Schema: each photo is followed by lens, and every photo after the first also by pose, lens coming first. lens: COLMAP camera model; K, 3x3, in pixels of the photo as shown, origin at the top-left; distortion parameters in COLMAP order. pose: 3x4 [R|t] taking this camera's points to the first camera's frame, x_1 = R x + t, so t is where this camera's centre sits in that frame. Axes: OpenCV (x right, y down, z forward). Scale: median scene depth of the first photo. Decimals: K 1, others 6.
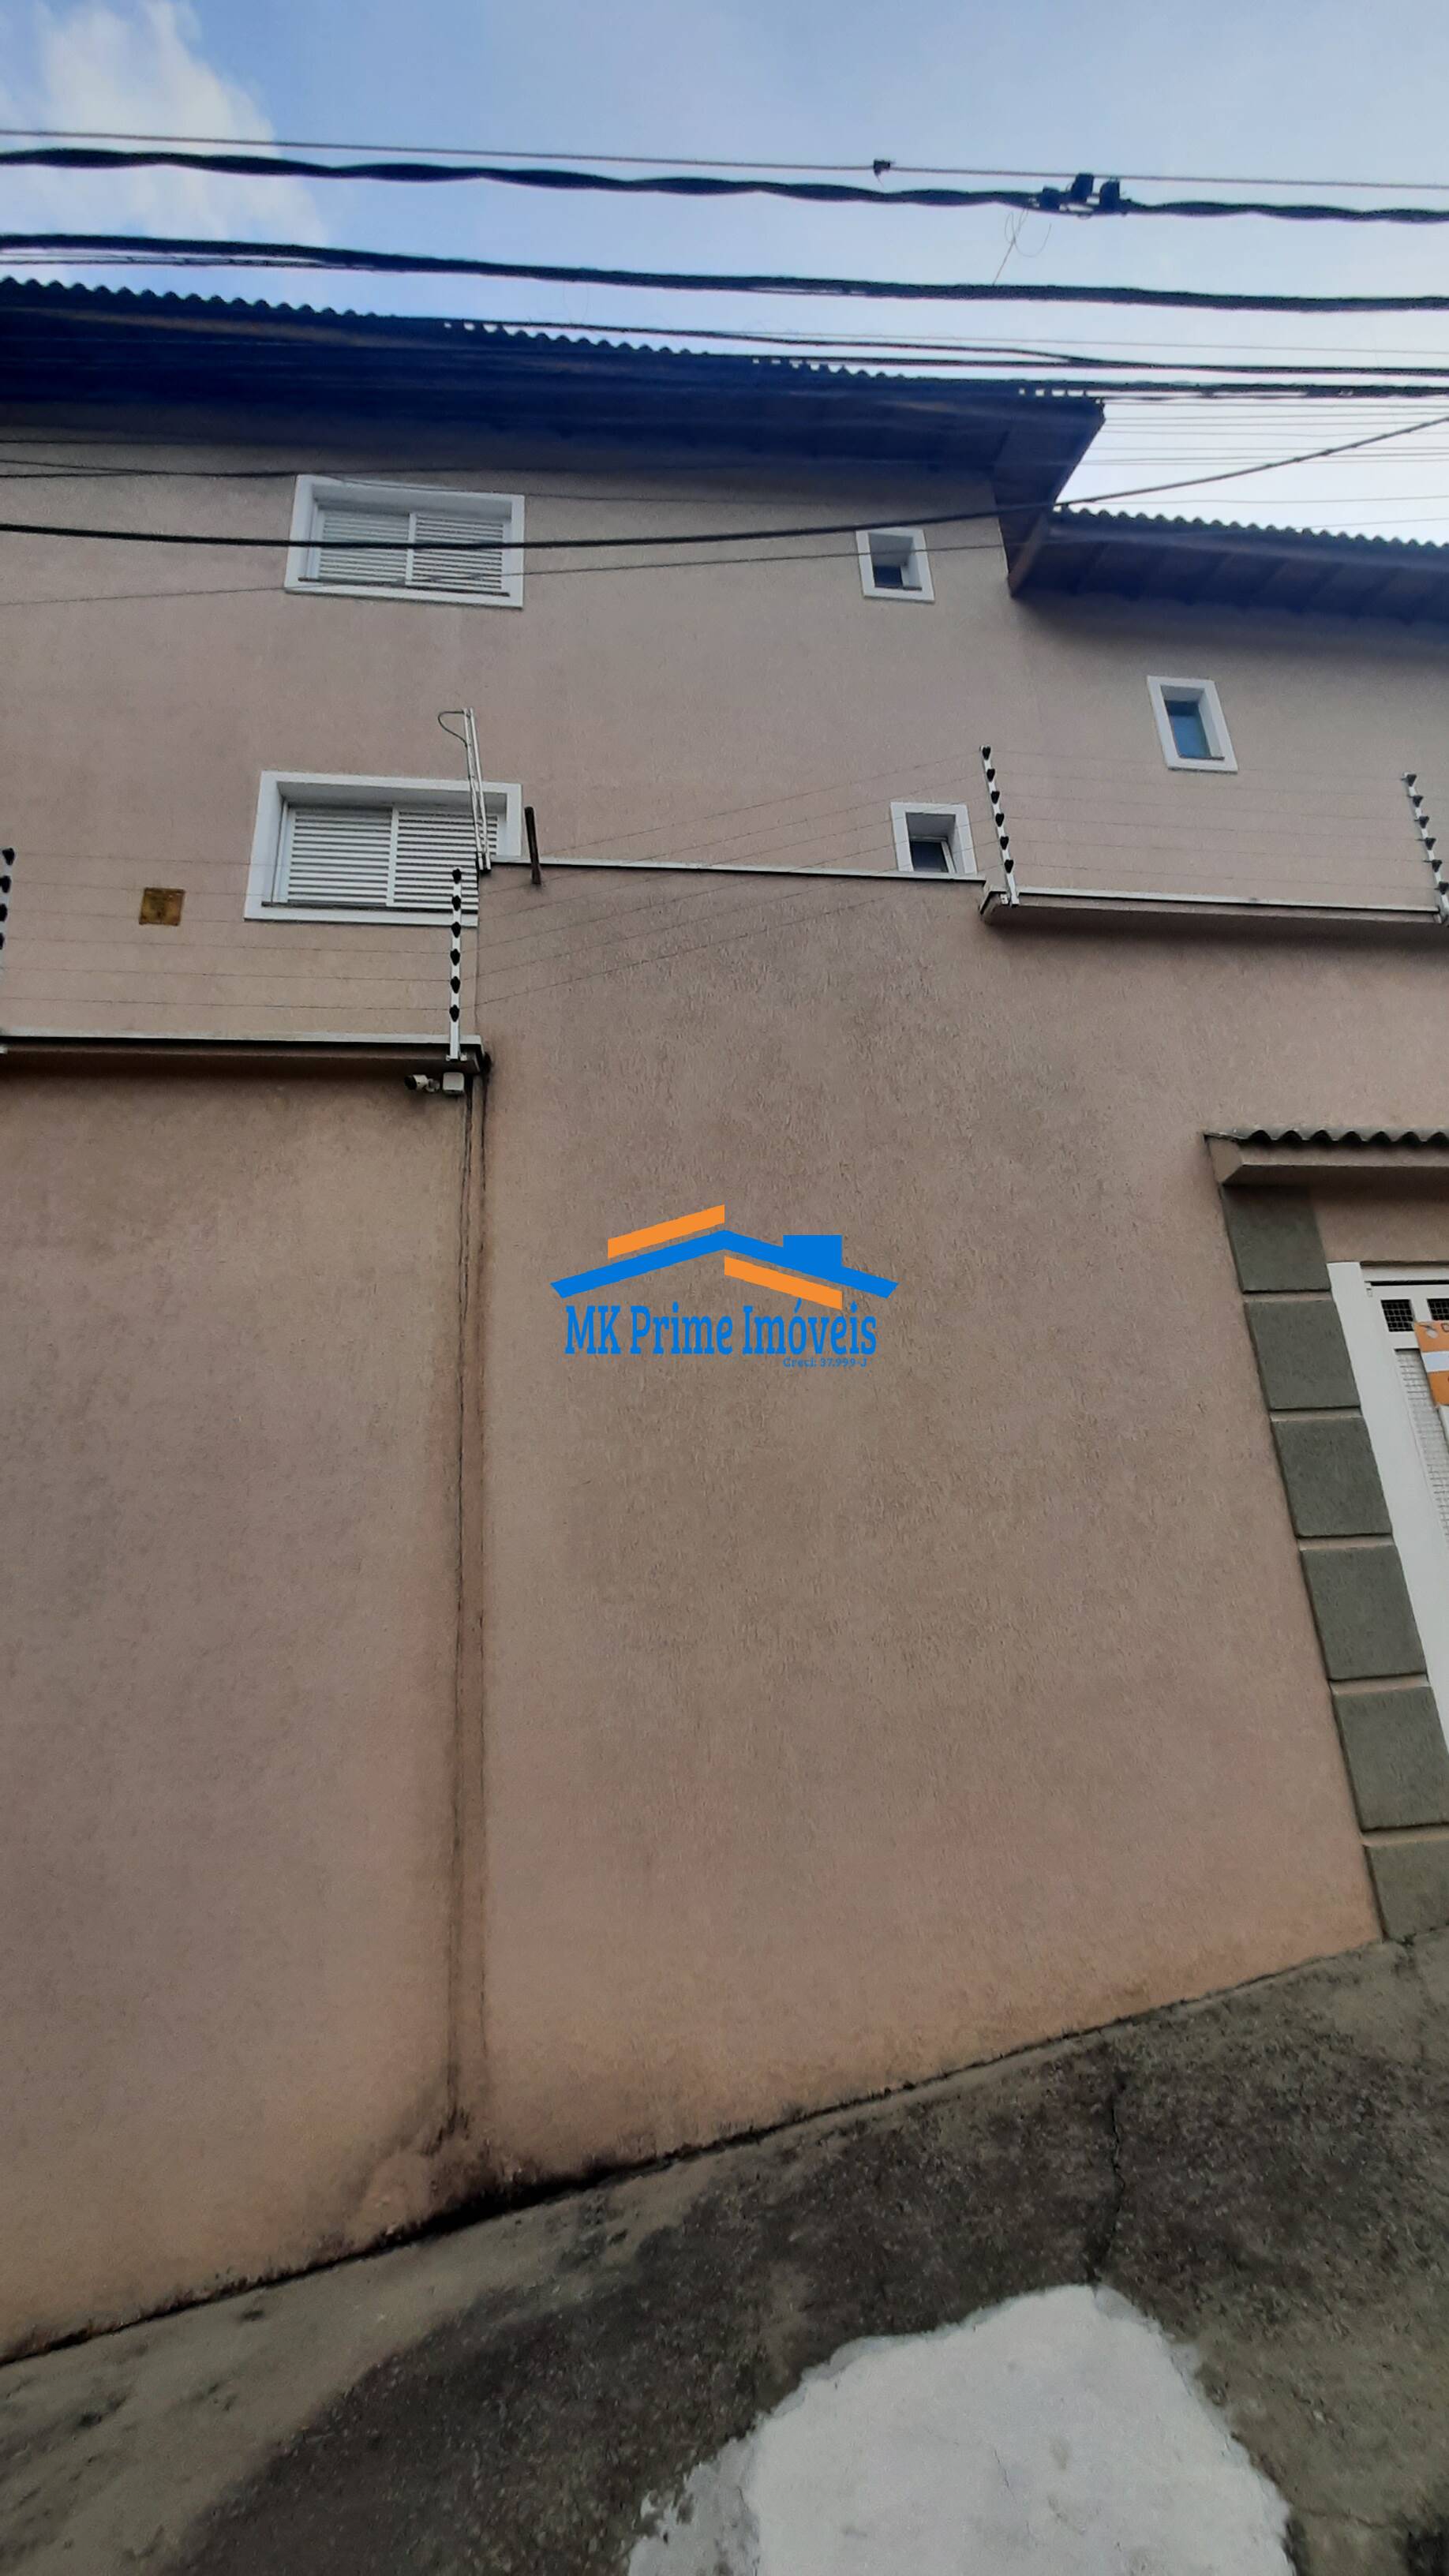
lens RADIAL K [[1032.0, 0, 749.5], [0, 1032.0, 1294.5], [0, 0, 1]] dist [-0.000503, -0.000323]
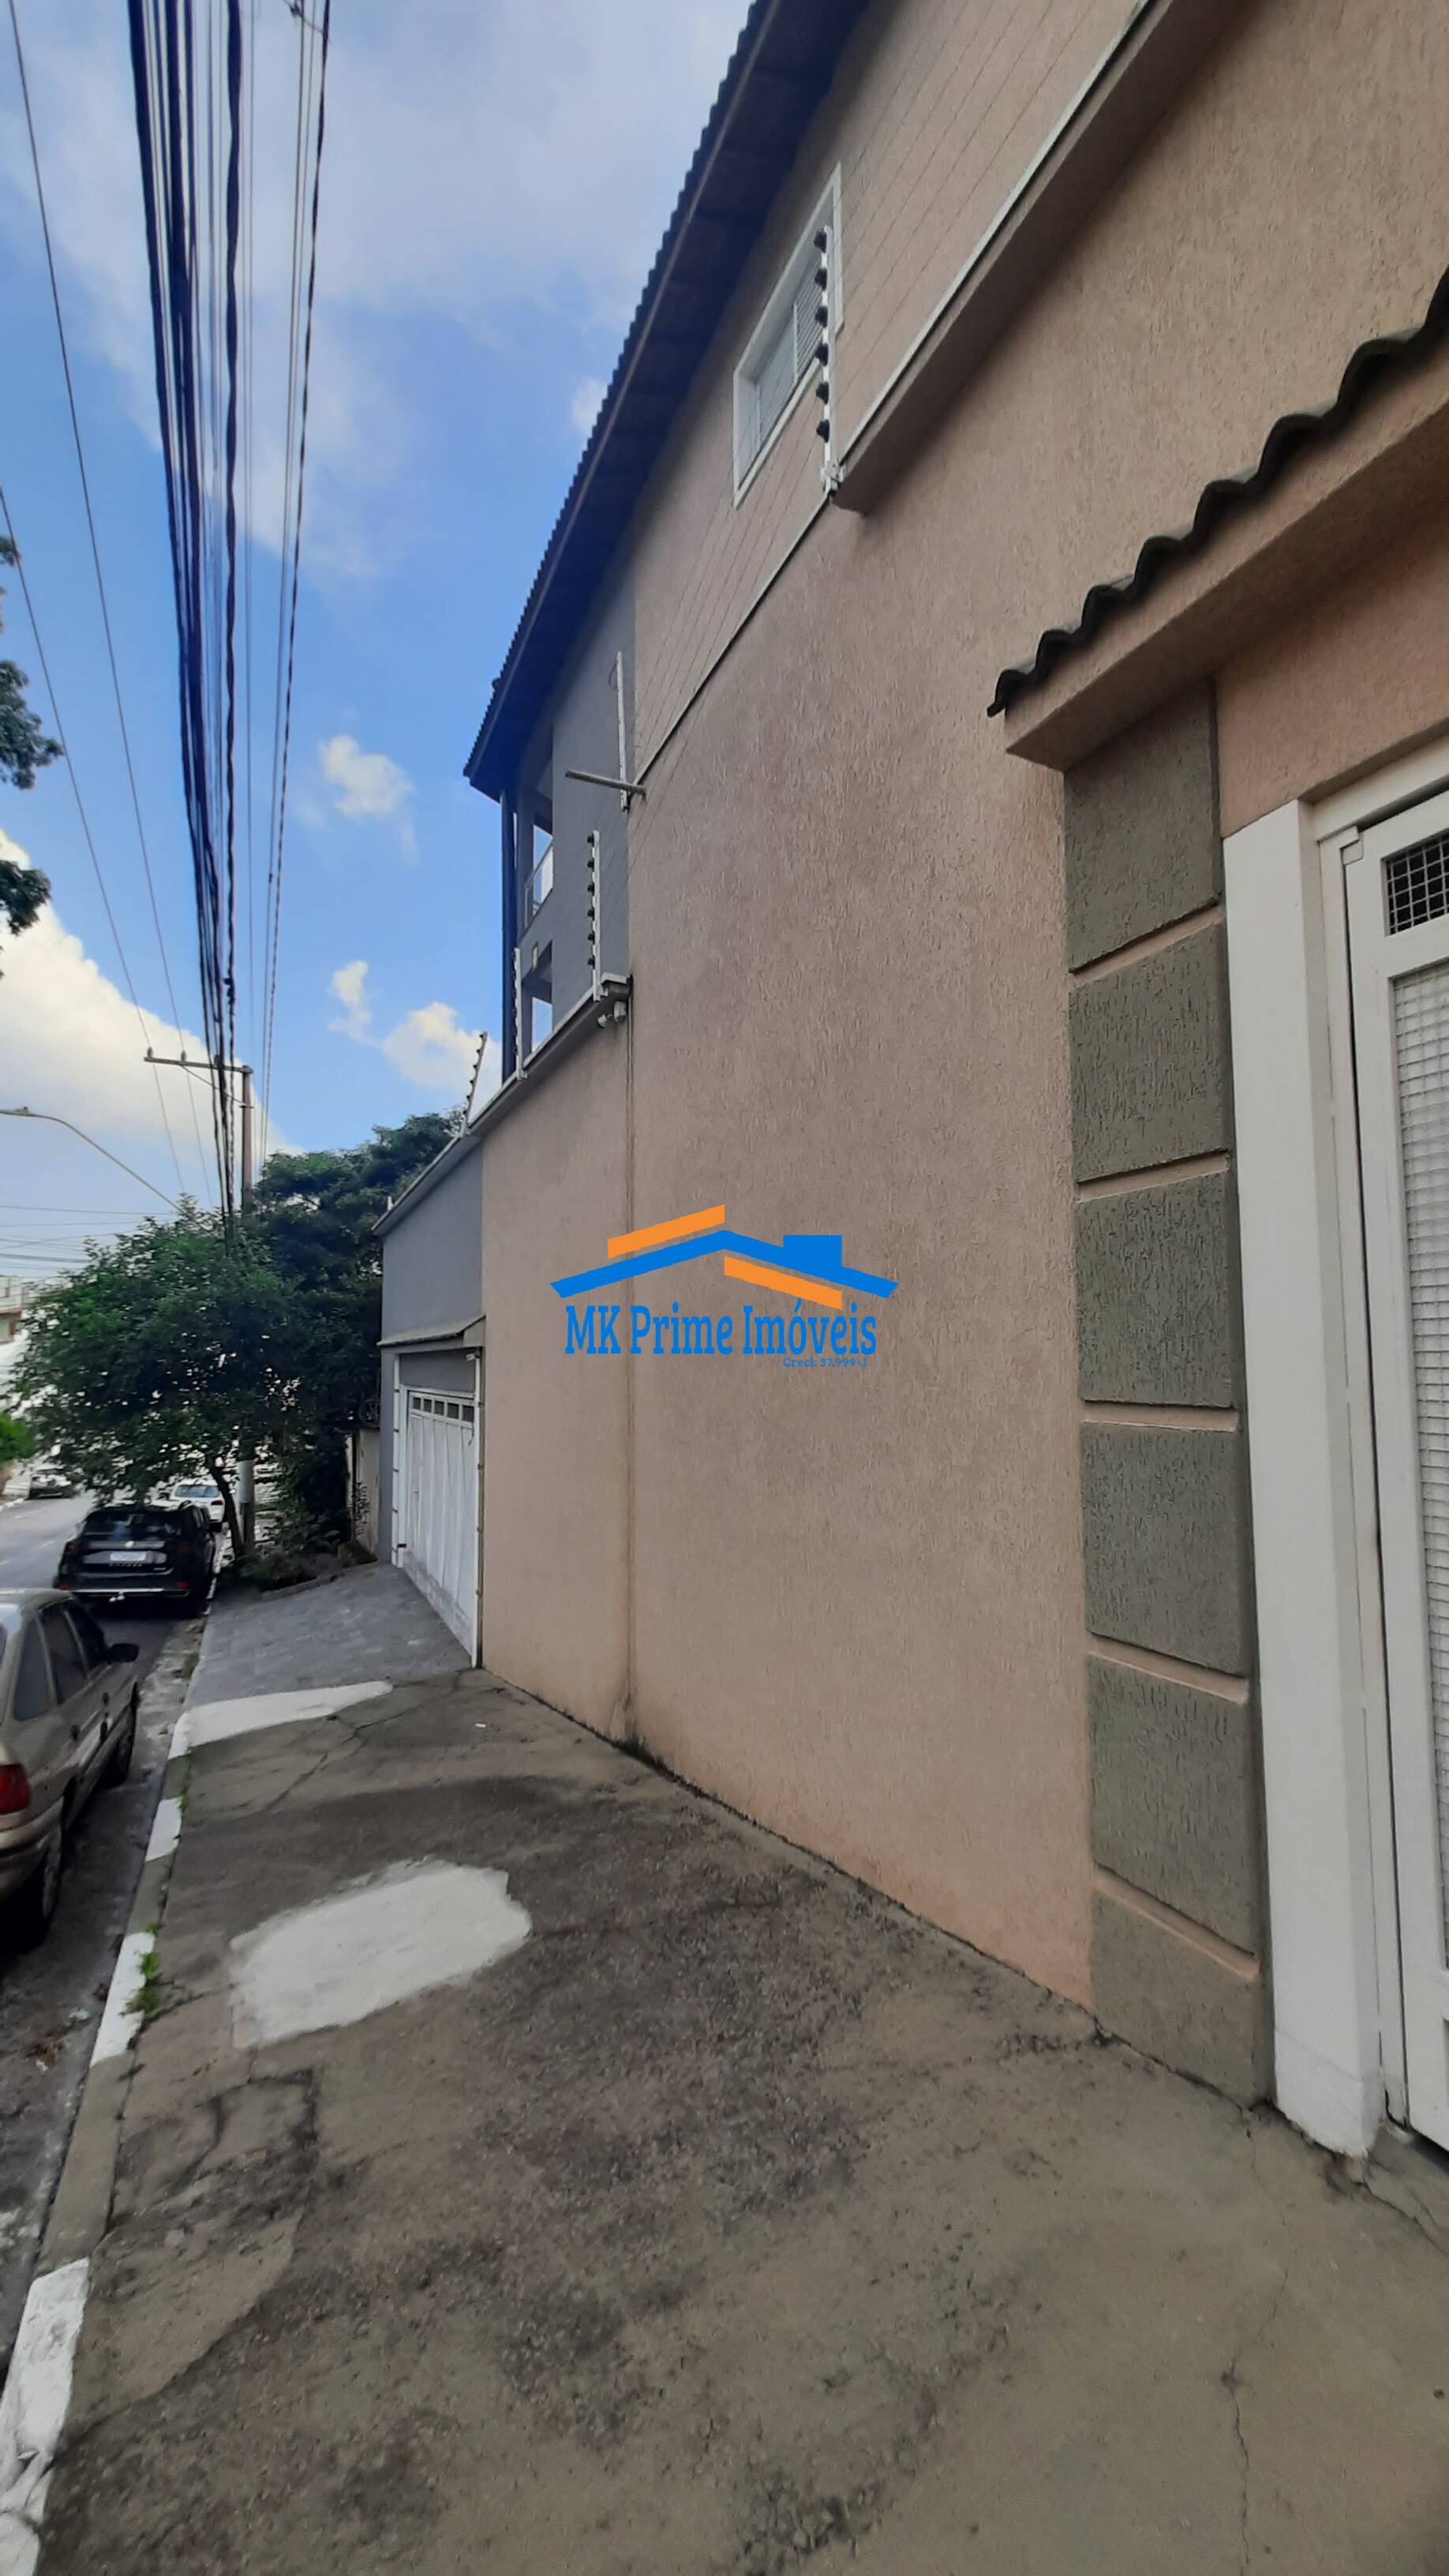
lens RADIAL K [[1033.6, 0, 715.5], [0, 1033.6, 1277.0], [0, 0, 1]] dist [-0.002257, -0.000182]
pose [[0.288505, -0.022465, -0.957215, 1.301082], [0.308066, 0.948743, 0.070585, 0.075912], [0.906565, -0.315250, 0.280638, 0.830604]]
